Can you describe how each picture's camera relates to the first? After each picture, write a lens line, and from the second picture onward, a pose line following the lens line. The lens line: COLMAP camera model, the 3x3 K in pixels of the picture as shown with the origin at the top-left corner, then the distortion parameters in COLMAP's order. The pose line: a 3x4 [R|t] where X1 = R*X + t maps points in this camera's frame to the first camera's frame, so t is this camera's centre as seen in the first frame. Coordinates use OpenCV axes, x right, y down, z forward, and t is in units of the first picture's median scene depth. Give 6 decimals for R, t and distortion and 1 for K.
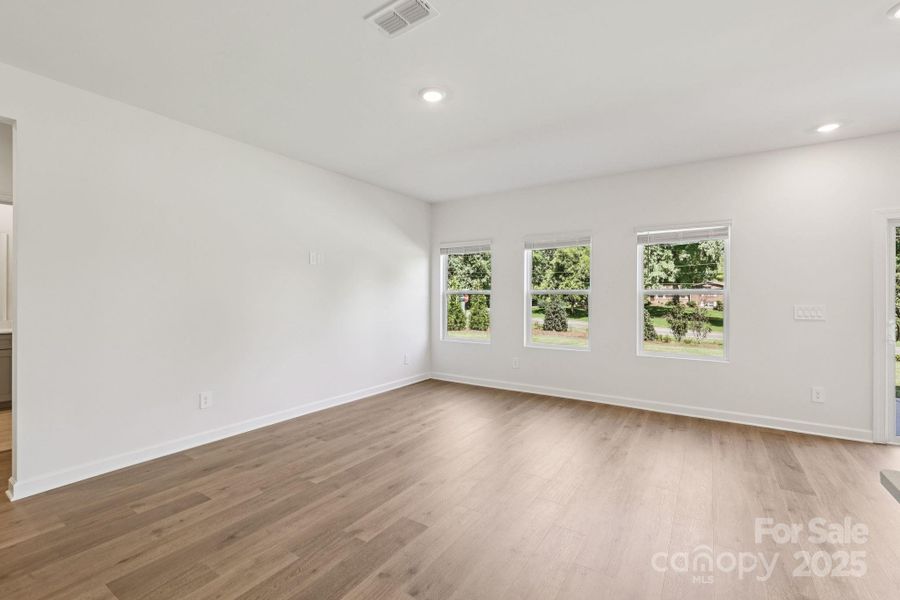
lens RADIAL K [[386.4, 0, 450.0], [0, 386.4, 300.0], [0, 0, 1]] dist [0.000005, 0.000012]
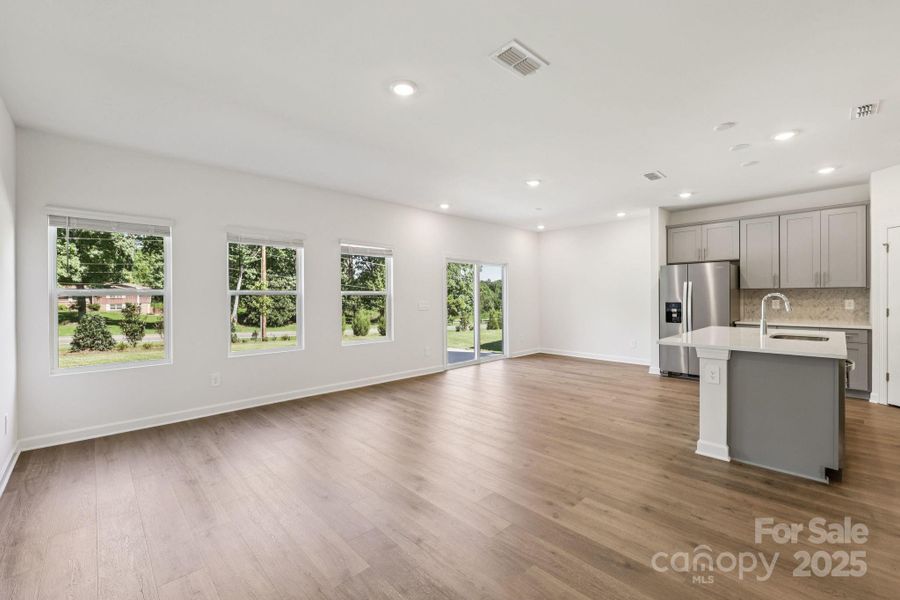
lens RADIAL K [[368.8, 0, 450.0], [0, 368.8, 300.0], [0, 0, 1]] dist [0.000901, -0.000079]
pose [[0.240257, -0.012022, 0.970635, -0.290108], [0.015567, 0.999842, 0.008531, -0.002283], [-0.970584, 0.013060, 0.240406, 0.211655]]
